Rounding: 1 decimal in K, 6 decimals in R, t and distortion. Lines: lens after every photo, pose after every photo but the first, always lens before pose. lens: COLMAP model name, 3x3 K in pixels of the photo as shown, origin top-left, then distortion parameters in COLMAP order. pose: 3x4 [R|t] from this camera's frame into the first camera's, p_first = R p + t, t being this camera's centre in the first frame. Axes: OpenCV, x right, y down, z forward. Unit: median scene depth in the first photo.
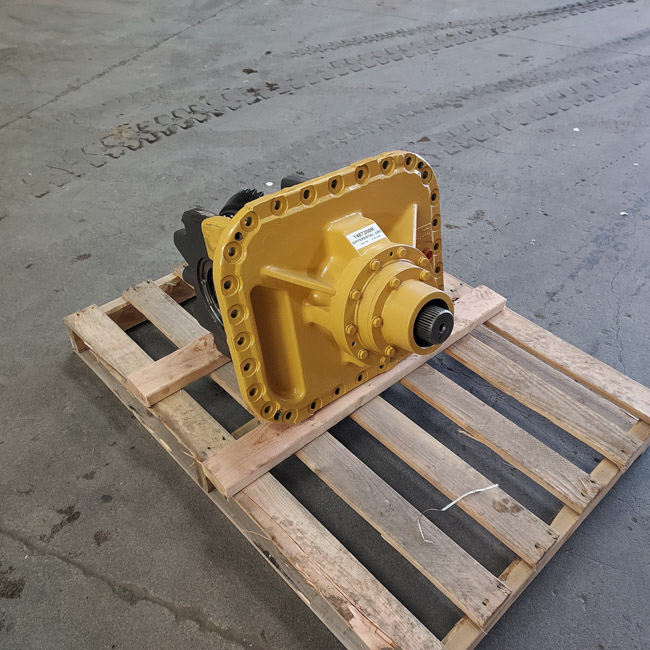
lens RADIAL K [[617.4, 0, 325.4], [0, 617.4, 324.9], [0, 0, 1]] dist [0.053755, 0.000000]
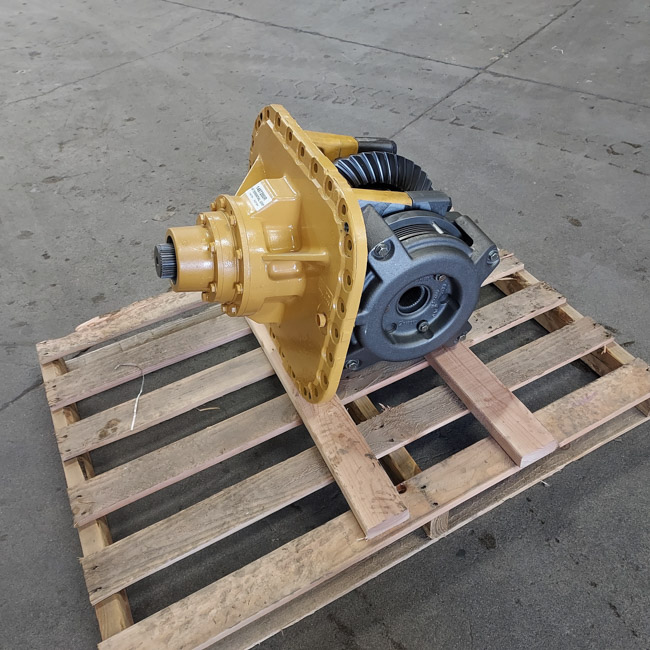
lens RADIAL K [[617.4, 0, 359.4], [0, 617.4, 322.1], [0, 0, 1]] dist [0.053755, 0.000000]
pose [[-0.248418, 0.659959, -0.709043, 0.771814], [-0.616788, 0.456645, 0.641129, -0.702541], [0.746901, 0.596597, 0.293617, 0.834108]]
